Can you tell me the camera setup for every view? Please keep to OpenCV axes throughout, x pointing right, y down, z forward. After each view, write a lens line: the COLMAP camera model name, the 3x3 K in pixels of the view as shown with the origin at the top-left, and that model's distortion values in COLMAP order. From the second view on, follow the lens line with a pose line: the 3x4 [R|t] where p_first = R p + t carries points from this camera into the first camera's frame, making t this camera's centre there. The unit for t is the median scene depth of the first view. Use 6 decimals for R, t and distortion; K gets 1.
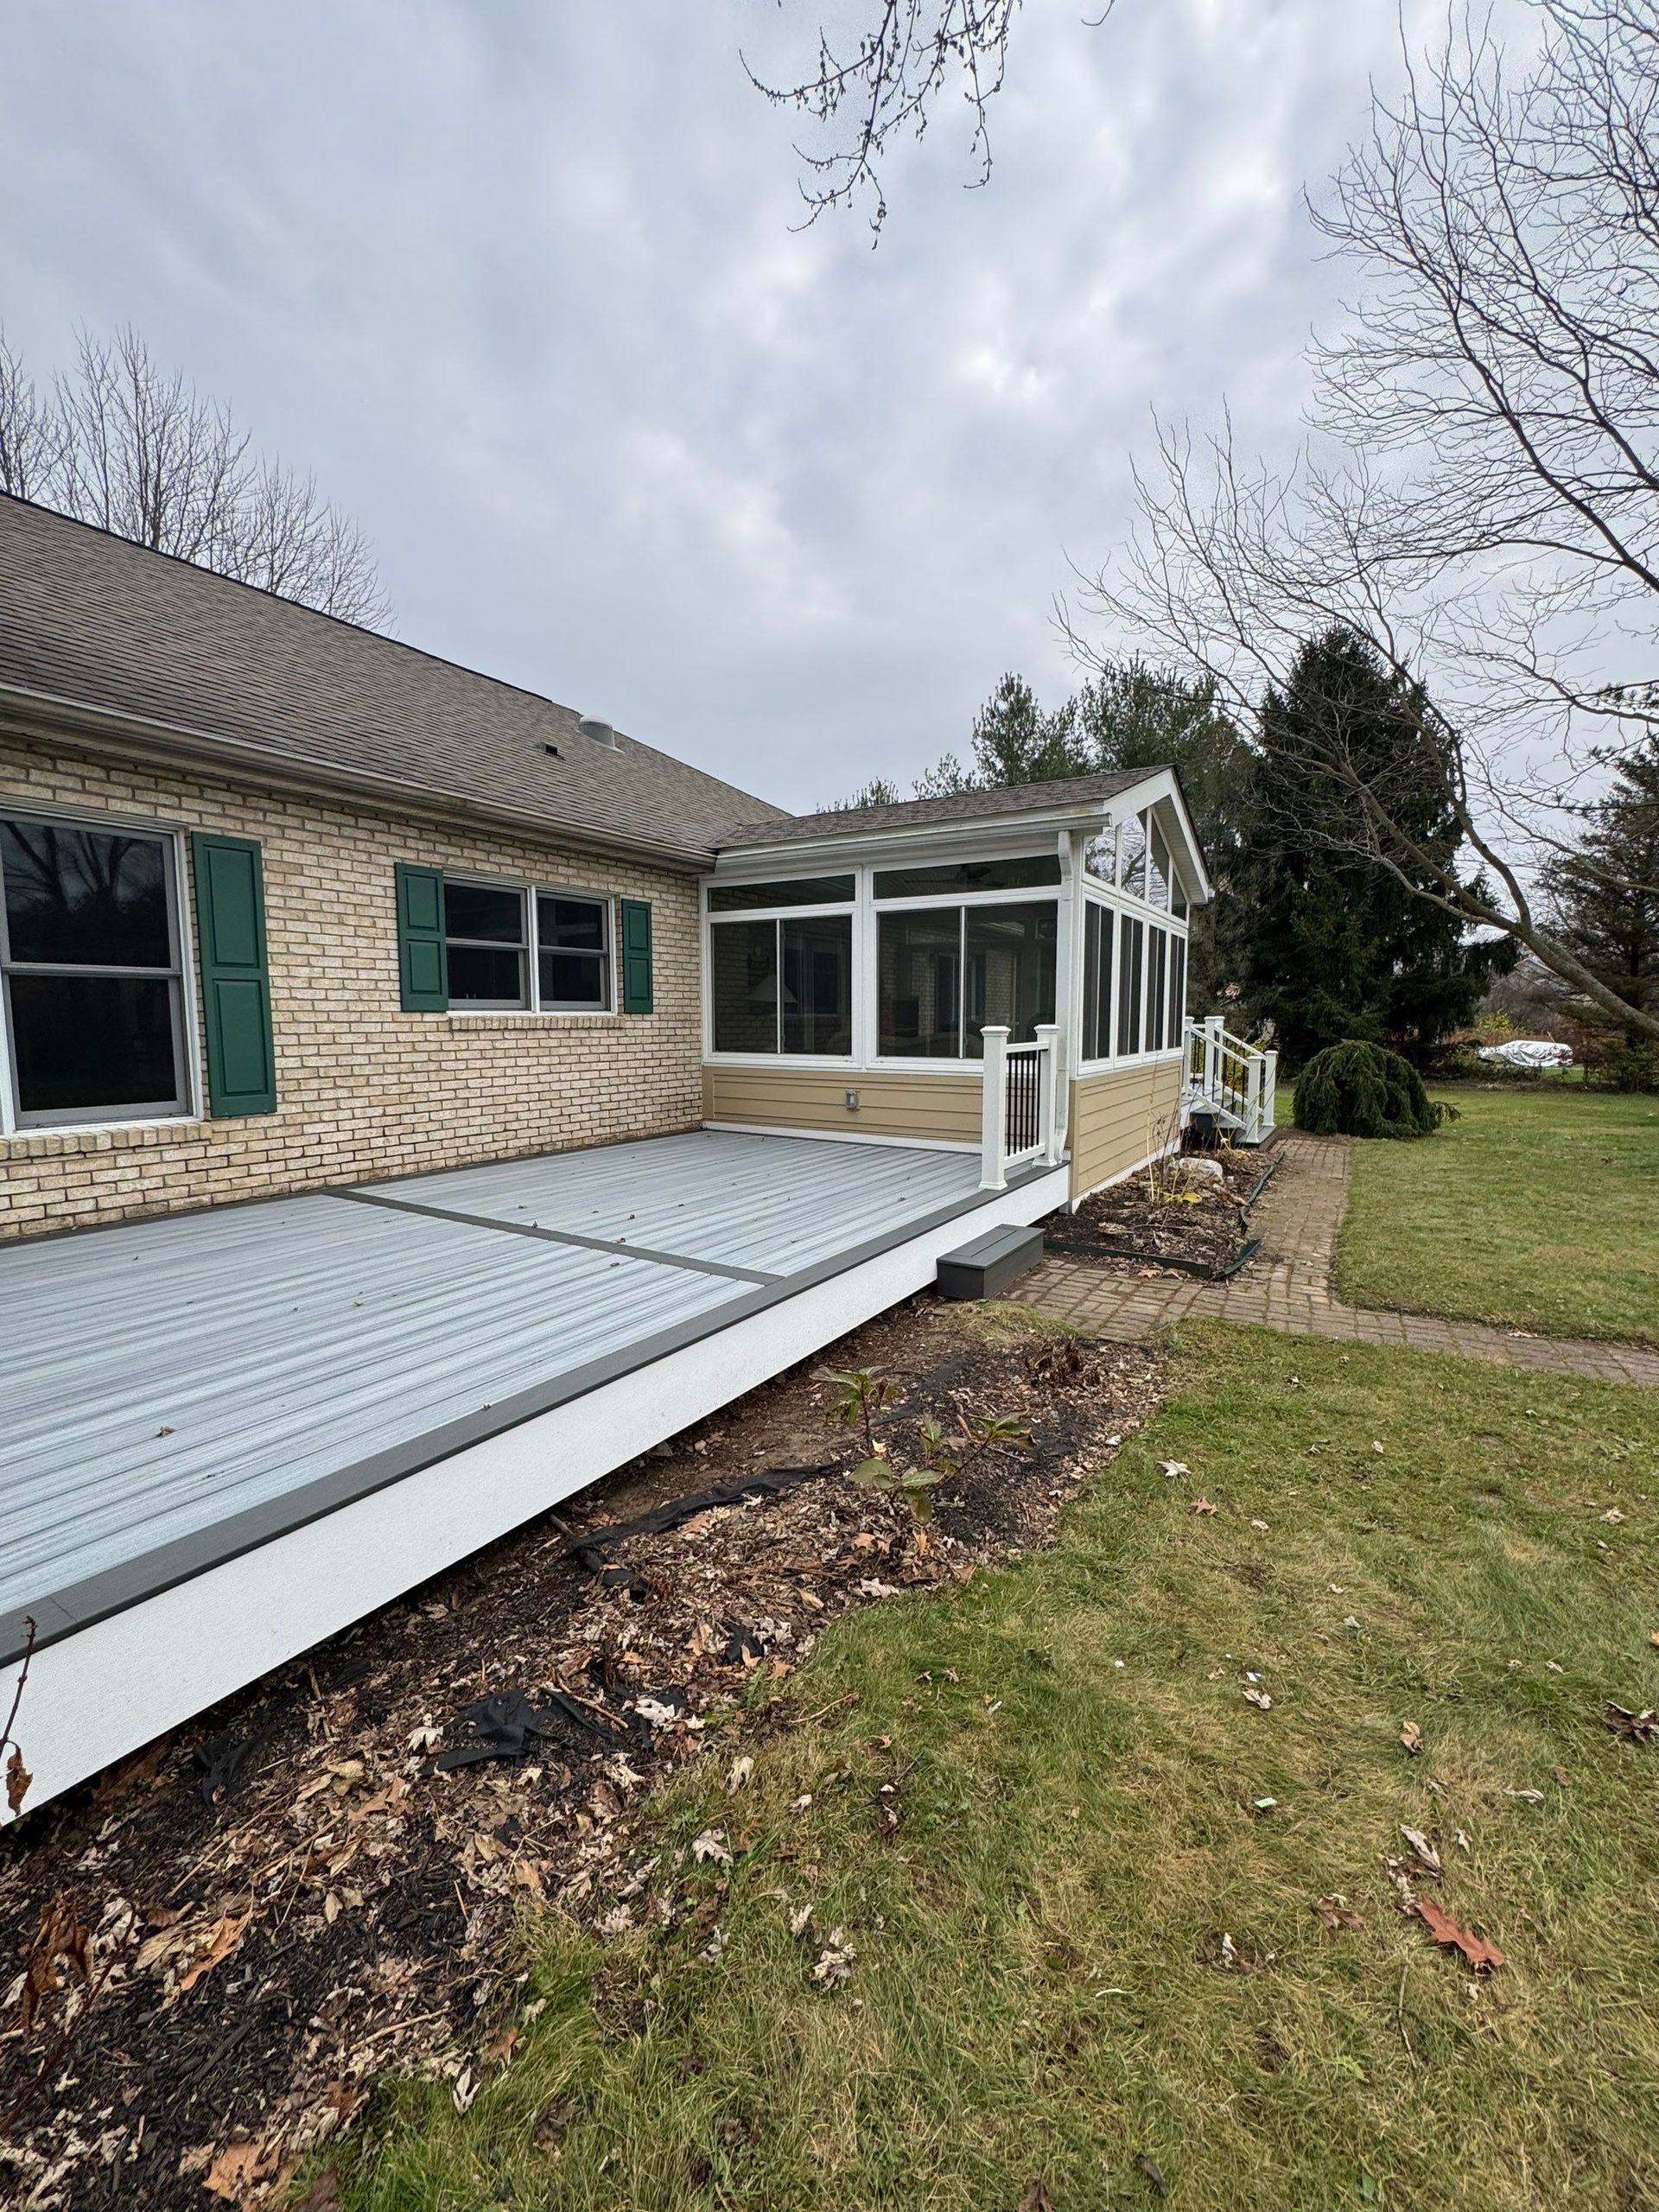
lens RADIAL K [[889.0, 0, 830.1], [0, 889.0, 1102.3], [0, 0, 1]] dist [-0.004537, 0.000069]
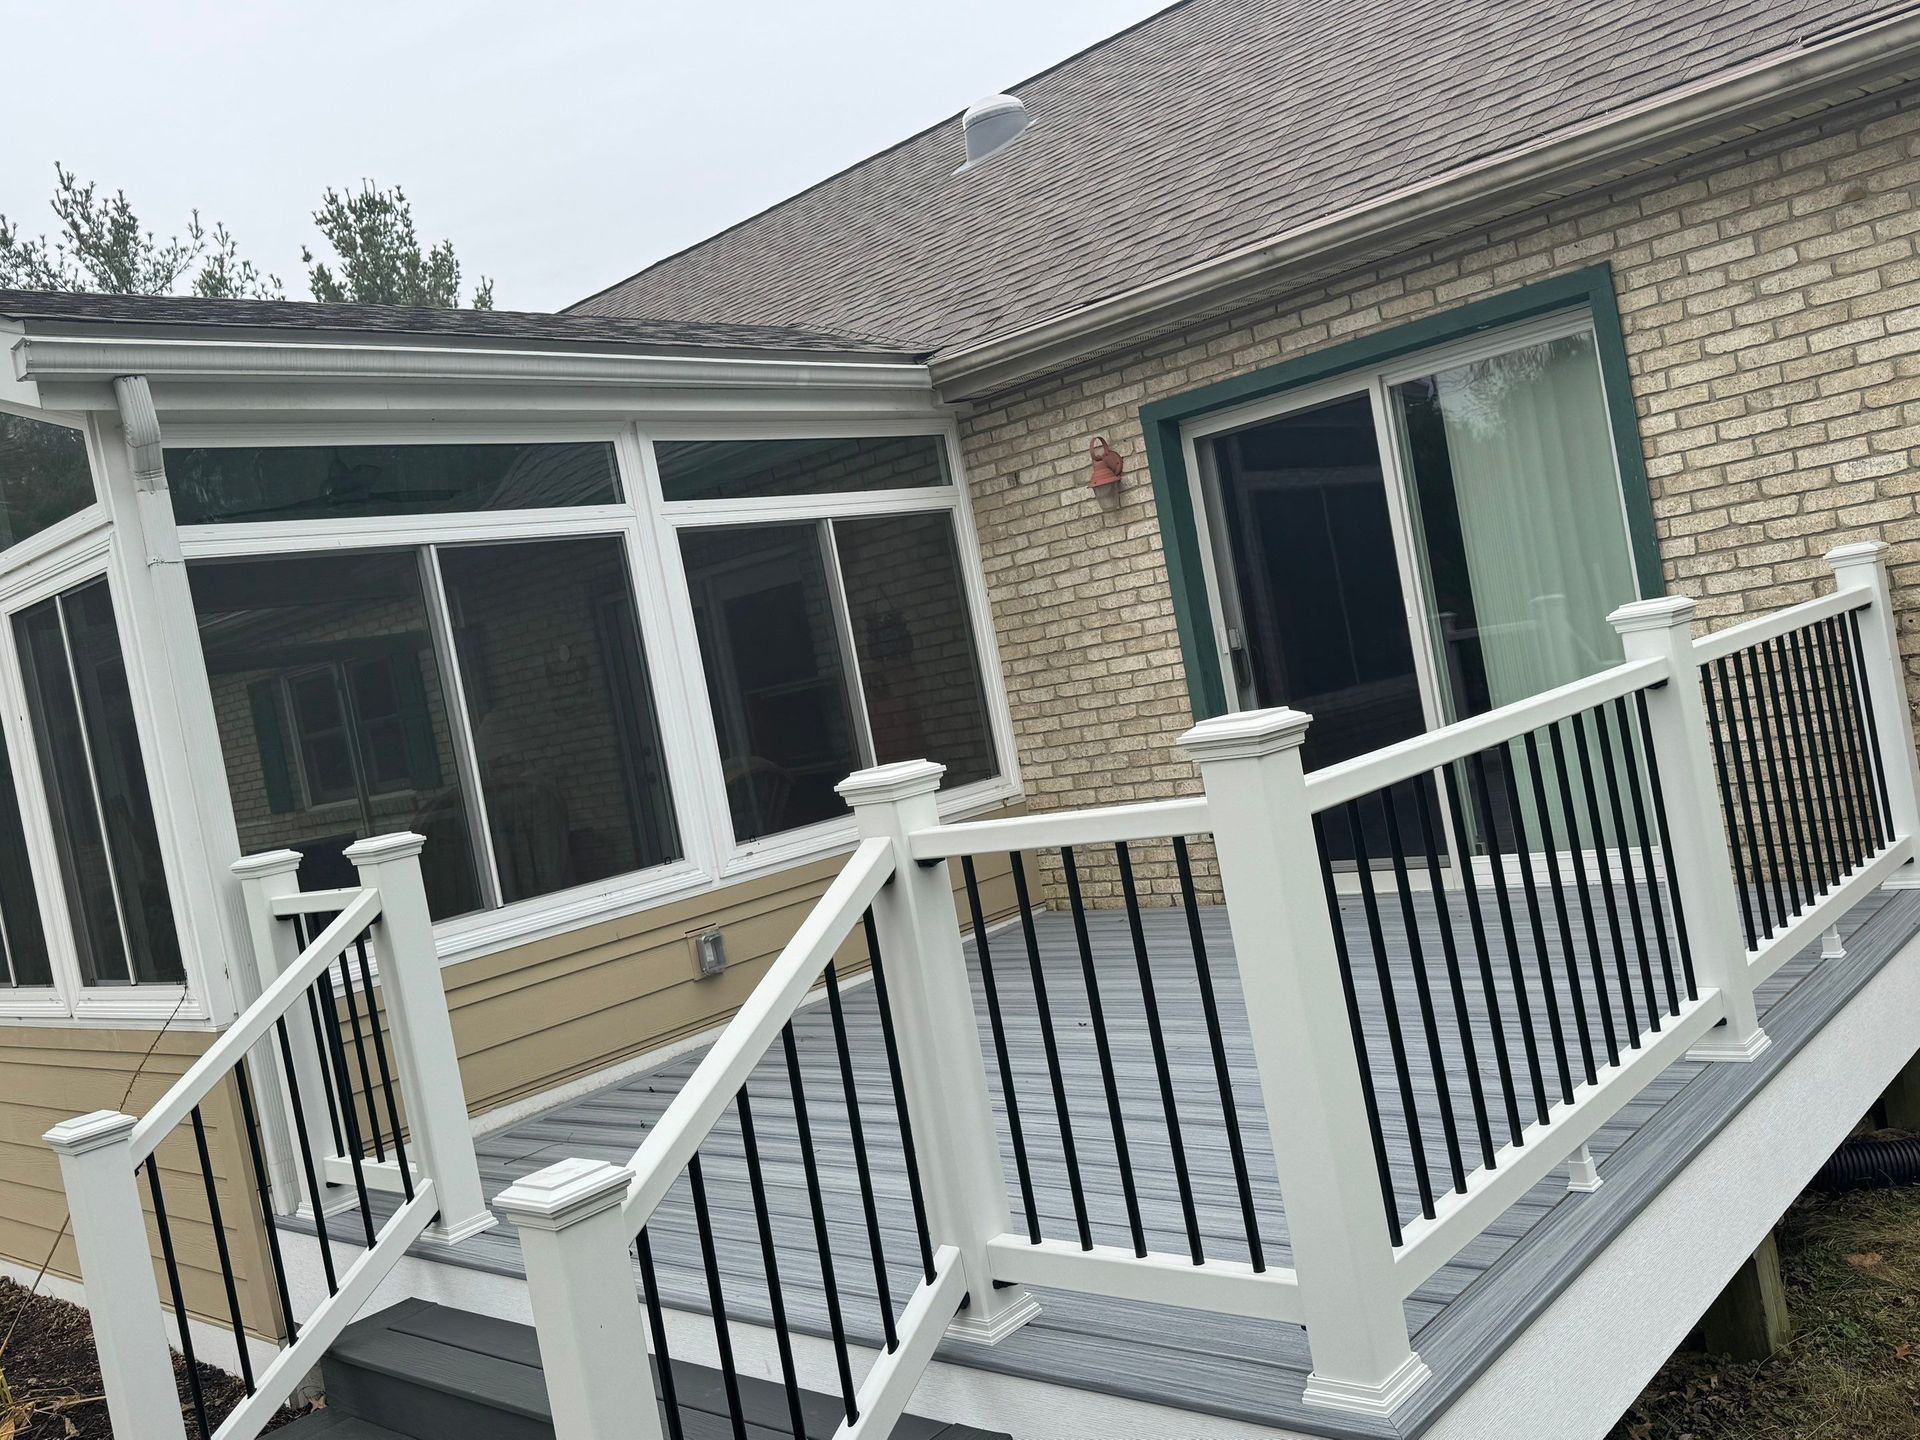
lens RADIAL K [[1639.4, 0, 957.5], [0, 1639.4, 734.3], [0, 0, 1]] dist [0.104068, -0.151248]
pose [[0.183699, -0.071854, 0.980353, -0.749503], [0.267590, 0.963315, 0.020464, -0.093107], [-0.945859, 0.258574, 0.196187, 0.730927]]
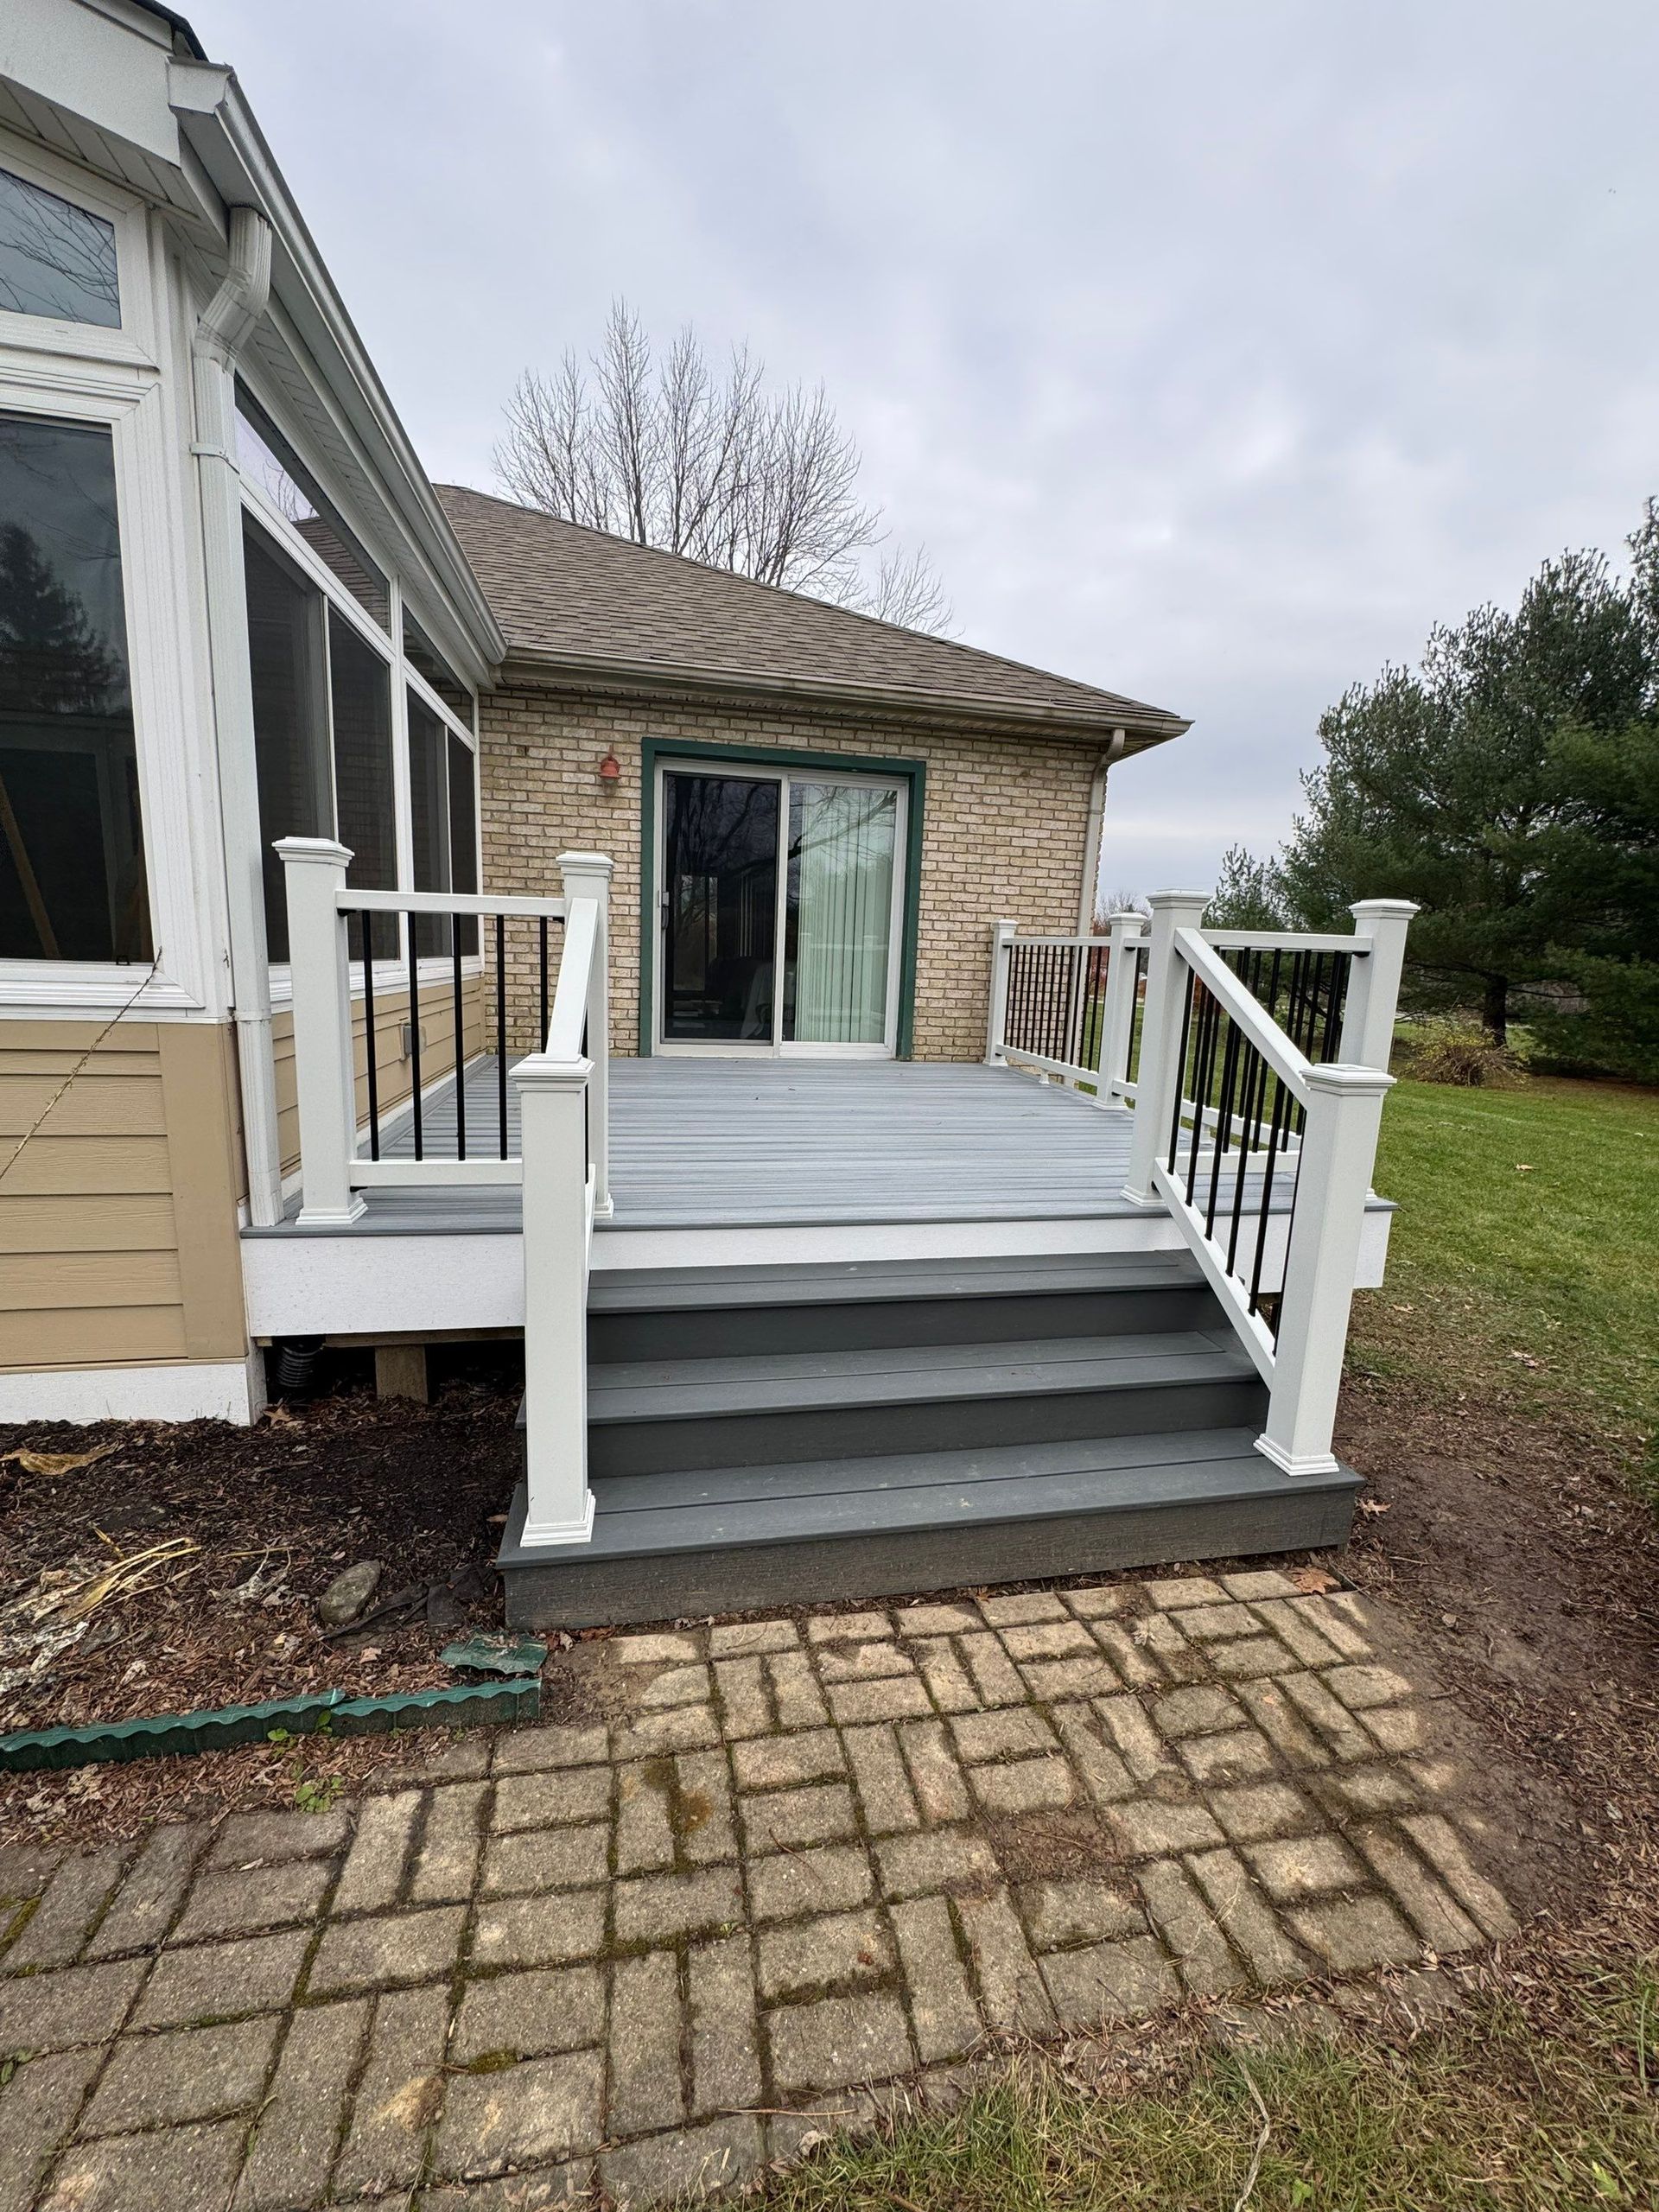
lens RADIAL K [[889.0, 0, 834.3], [0, 889.0, 1109.9], [0, 0, 1]] dist [-0.004537, 0.000069]
pose [[-0.680502, -0.154829, 0.716202, -0.545398], [0.025011, 0.971944, 0.233879, -0.082799], [-0.732319, 0.177068, -0.657538, 1.211556]]
